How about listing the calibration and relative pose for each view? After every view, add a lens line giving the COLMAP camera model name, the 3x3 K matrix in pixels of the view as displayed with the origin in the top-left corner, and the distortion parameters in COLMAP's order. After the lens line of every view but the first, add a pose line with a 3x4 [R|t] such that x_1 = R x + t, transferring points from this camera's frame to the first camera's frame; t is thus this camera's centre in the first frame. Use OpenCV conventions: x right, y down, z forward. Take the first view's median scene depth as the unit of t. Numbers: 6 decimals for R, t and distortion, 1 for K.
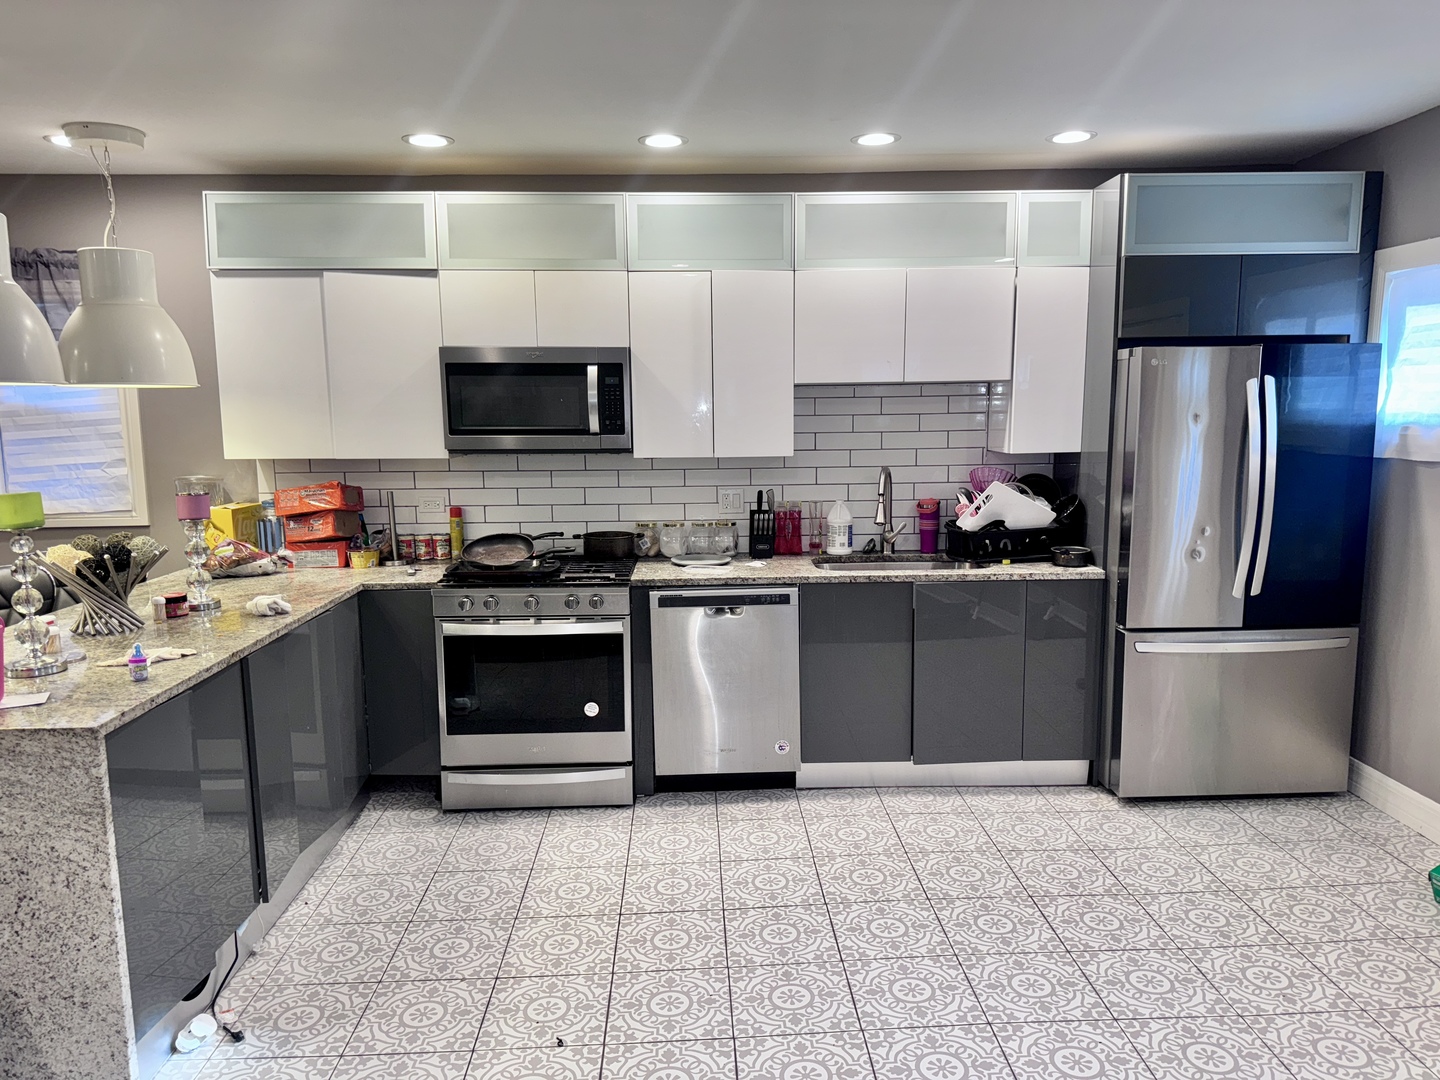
lens RADIAL K [[1015.0, 0, 731.3], [0, 1015.0, 544.3], [0, 0, 1]] dist [0.068786, -0.086070]
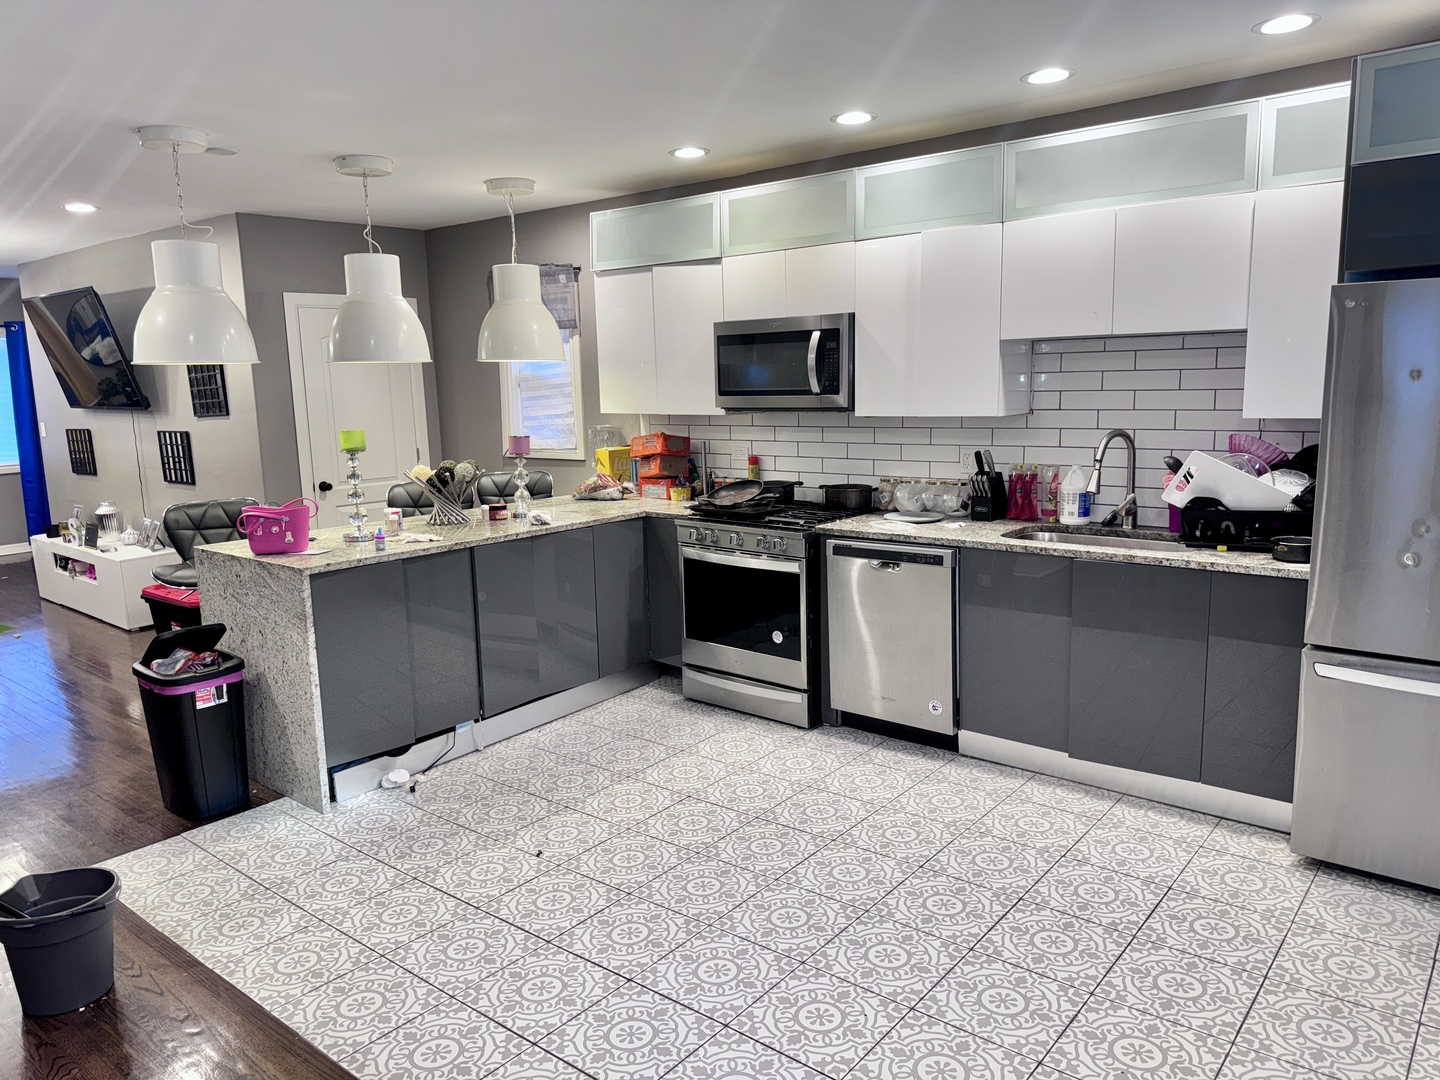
lens RADIAL K [[1015.0, 0, 718.5], [0, 1015.0, 543.5], [0, 0, 1]] dist [0.068786, -0.086070]
pose [[0.738646, 0.100030, -0.666630, 0.543394], [-0.071123, 0.994974, 0.070492, -0.017178], [0.670330, -0.004656, 0.742048, 0.107286]]
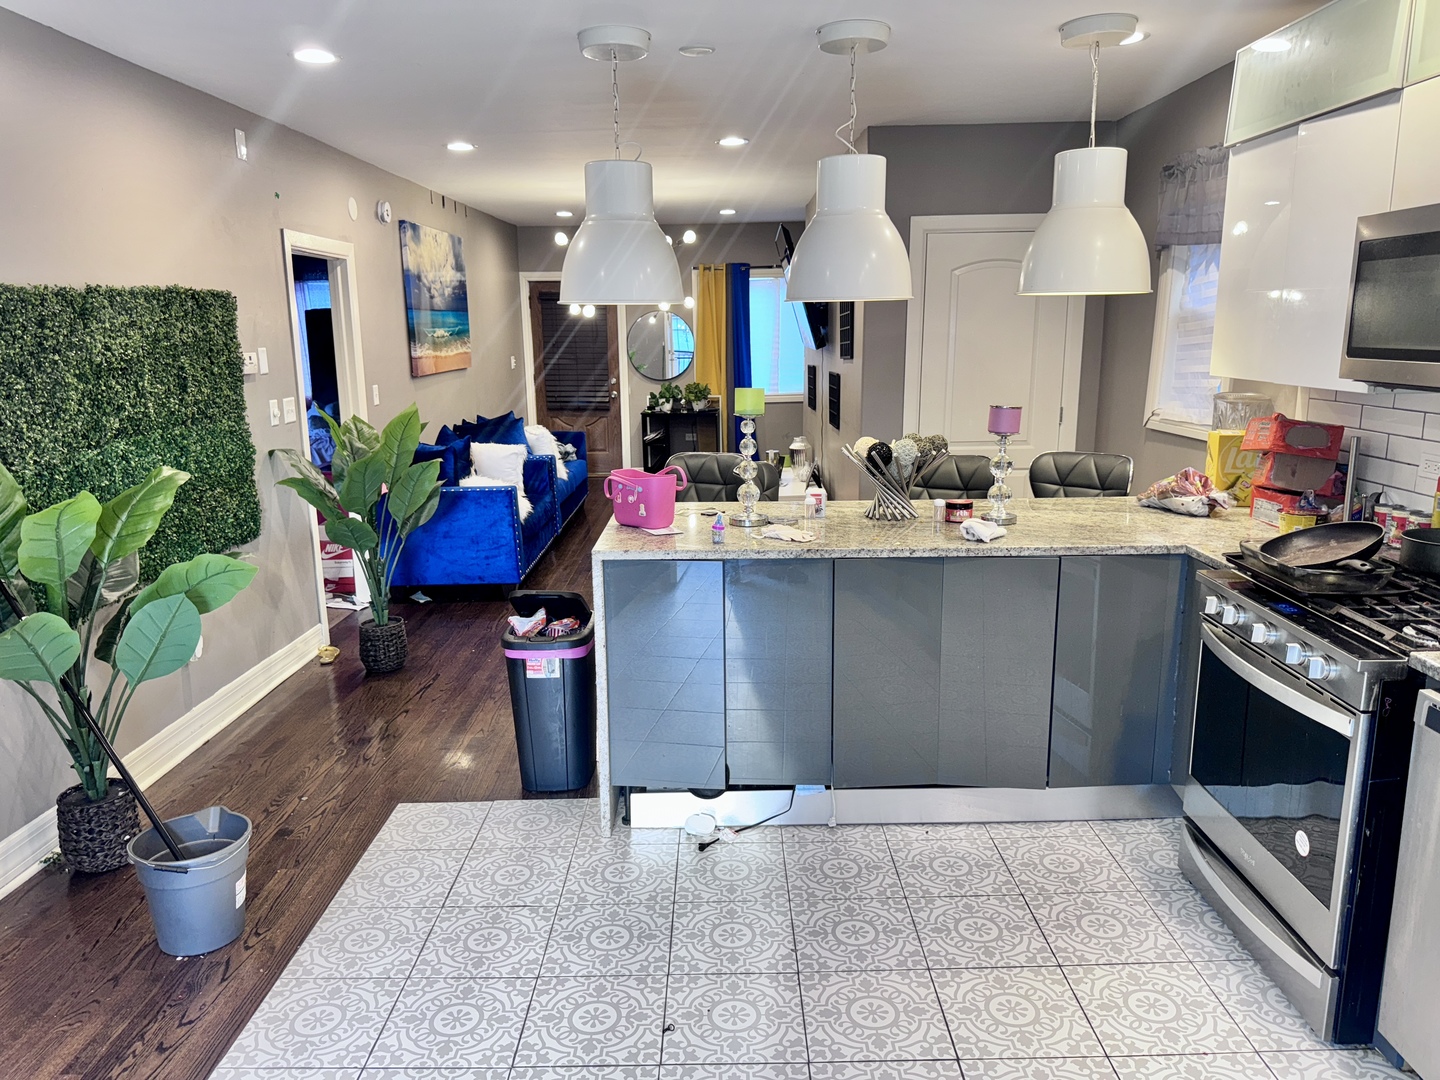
lens RADIAL K [[1015.0, 0, 710.6], [0, 1015.0, 540.3], [0, 0, 1]] dist [0.068786, -0.086070]
pose [[-0.059774, 0.212894, -0.975245, 0.400128], [-0.117668, 0.968678, 0.218672, -0.088991], [0.991252, 0.127826, -0.032851, 0.642952]]
